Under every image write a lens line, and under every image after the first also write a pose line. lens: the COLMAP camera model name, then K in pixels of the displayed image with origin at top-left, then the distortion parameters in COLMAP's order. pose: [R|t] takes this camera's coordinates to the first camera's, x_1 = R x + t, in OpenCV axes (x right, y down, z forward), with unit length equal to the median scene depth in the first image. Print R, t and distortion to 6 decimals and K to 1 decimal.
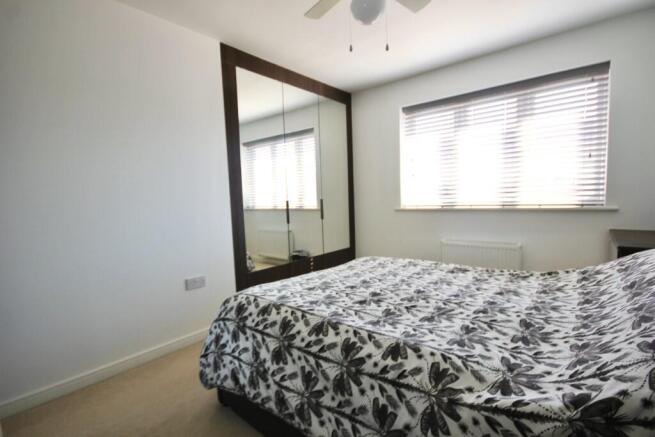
lens RADIAL K [[304.0, 0, 332.9], [0, 304.0, 223.1], [0, 0, 1]] dist [0.001319, 0.000380]
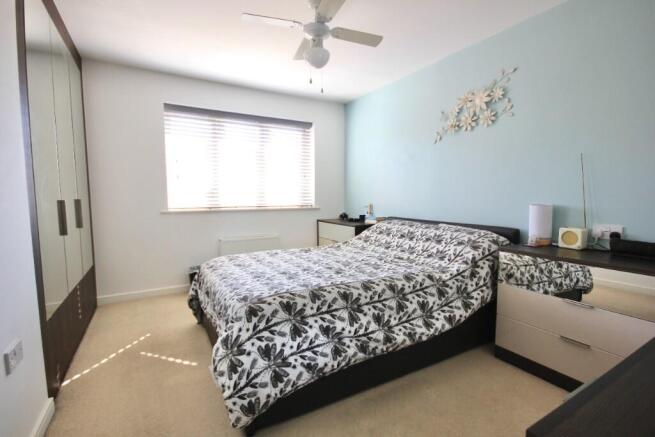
lens RADIAL K [[304.0, 0, 332.9], [0, 304.0, 223.1], [0, 0, 1]] dist [0.001319, 0.000380]
pose [[0.358410, -0.054053, 0.931998, -0.610799], [0.068463, 0.997156, 0.031504, -0.007300], [-0.931051, 0.052516, 0.361091, 0.254679]]
